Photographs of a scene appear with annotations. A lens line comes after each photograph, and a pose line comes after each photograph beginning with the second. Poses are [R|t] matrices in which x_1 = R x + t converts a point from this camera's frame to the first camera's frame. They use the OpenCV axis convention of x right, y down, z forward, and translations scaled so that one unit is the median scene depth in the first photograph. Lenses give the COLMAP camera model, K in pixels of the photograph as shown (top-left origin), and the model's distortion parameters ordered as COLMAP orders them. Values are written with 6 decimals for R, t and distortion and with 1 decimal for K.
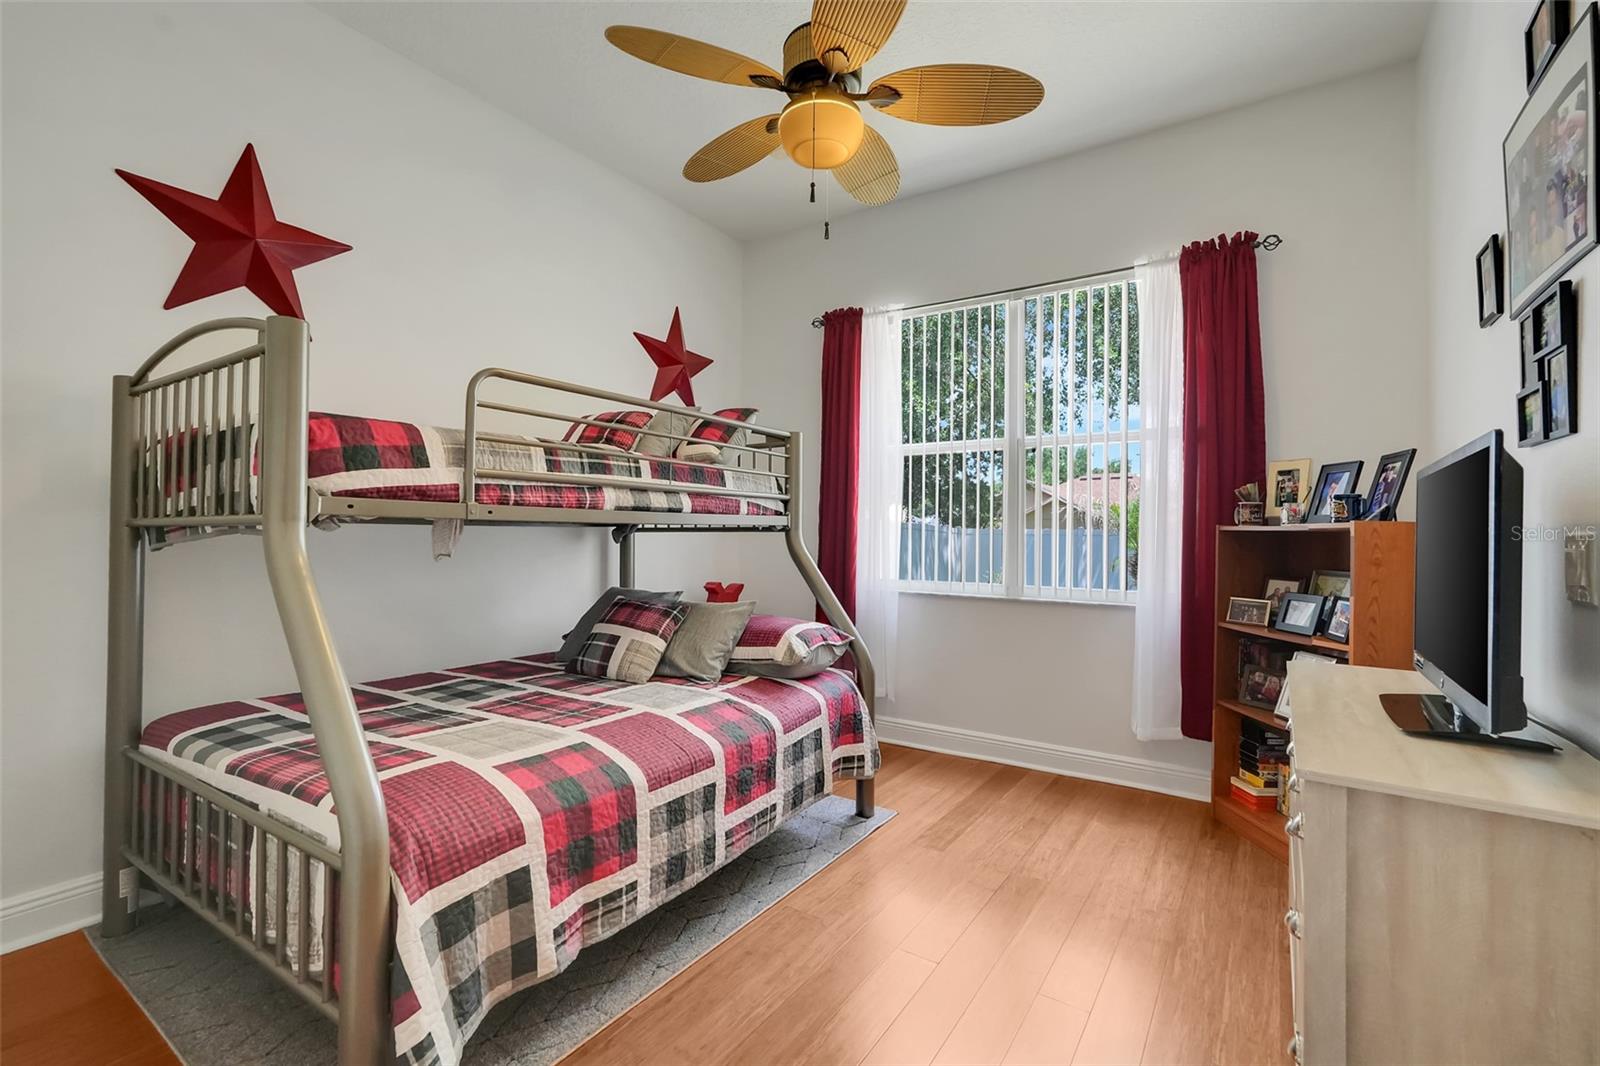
lens RADIAL K [[704.6, 0, 798.0], [0, 704.6, 528.1], [0, 0, 1]] dist [-0.008709, 0.001058]
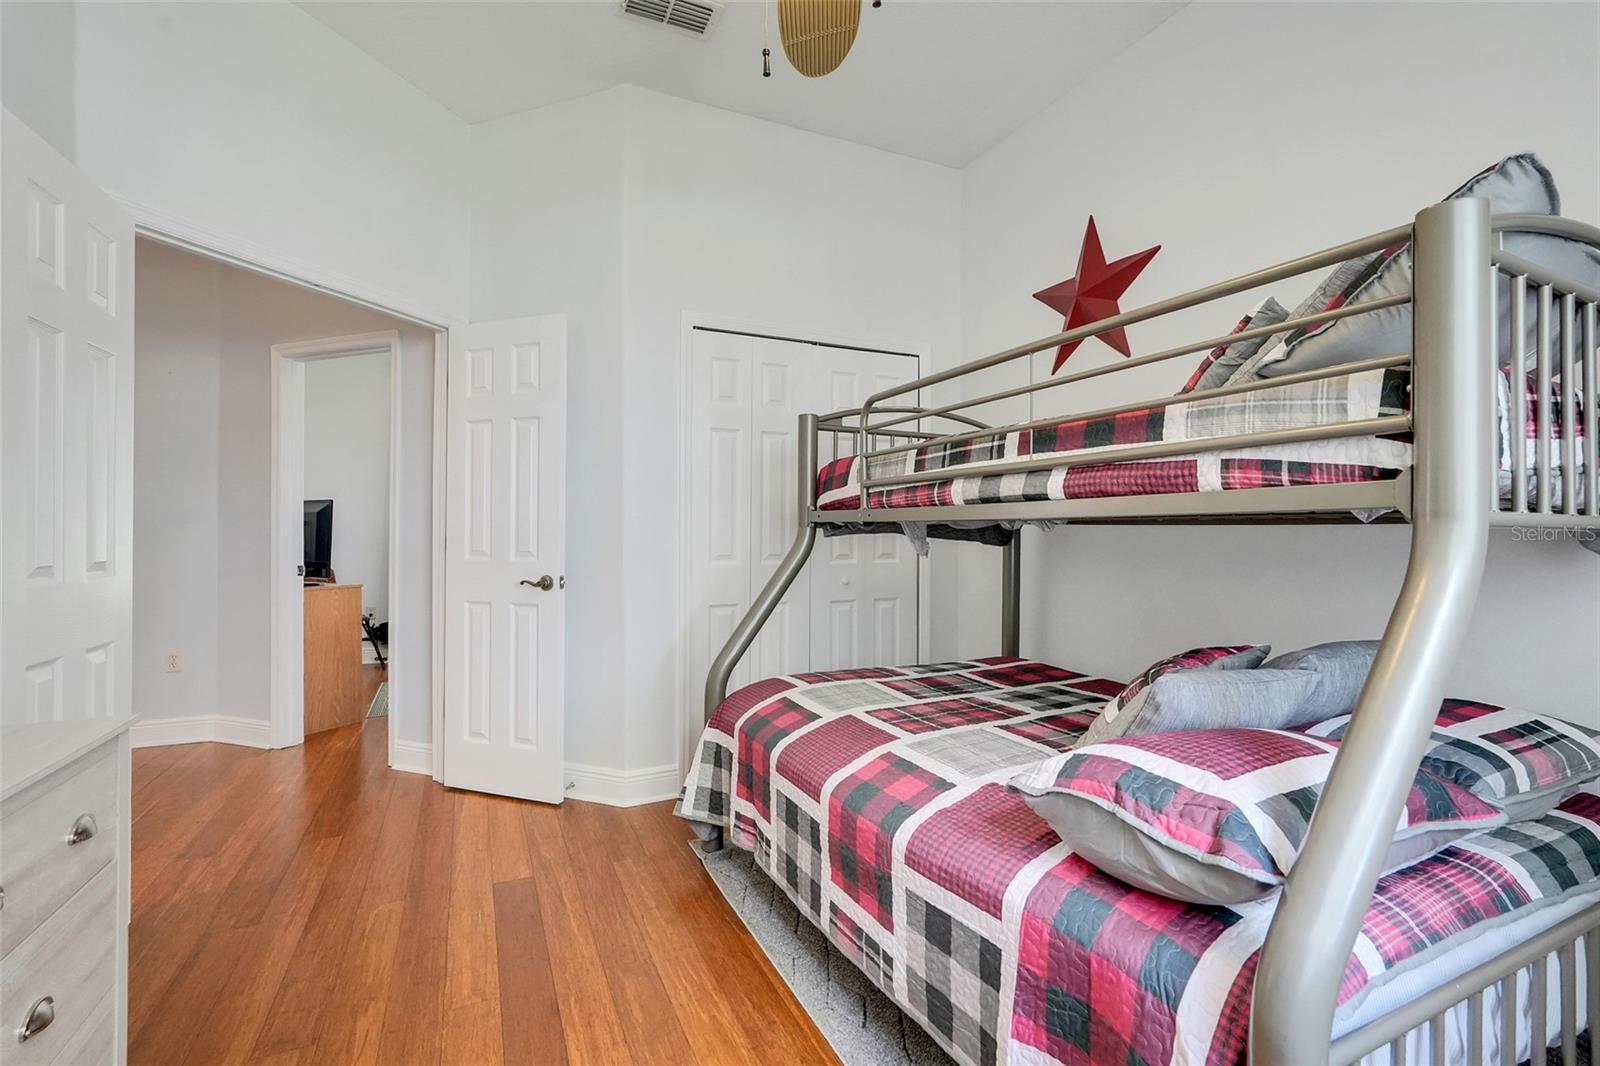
lens RADIAL K [[704.6, 0, 799.7], [0, 704.6, 529.2], [0, 0, 1]] dist [-0.008709, 0.001058]
pose [[-0.510850, -0.010758, -0.859602, 0.537451], [0.000243, 0.999920, -0.012658, 0.013751], [0.859670, -0.006675, -0.510807, 1.210815]]
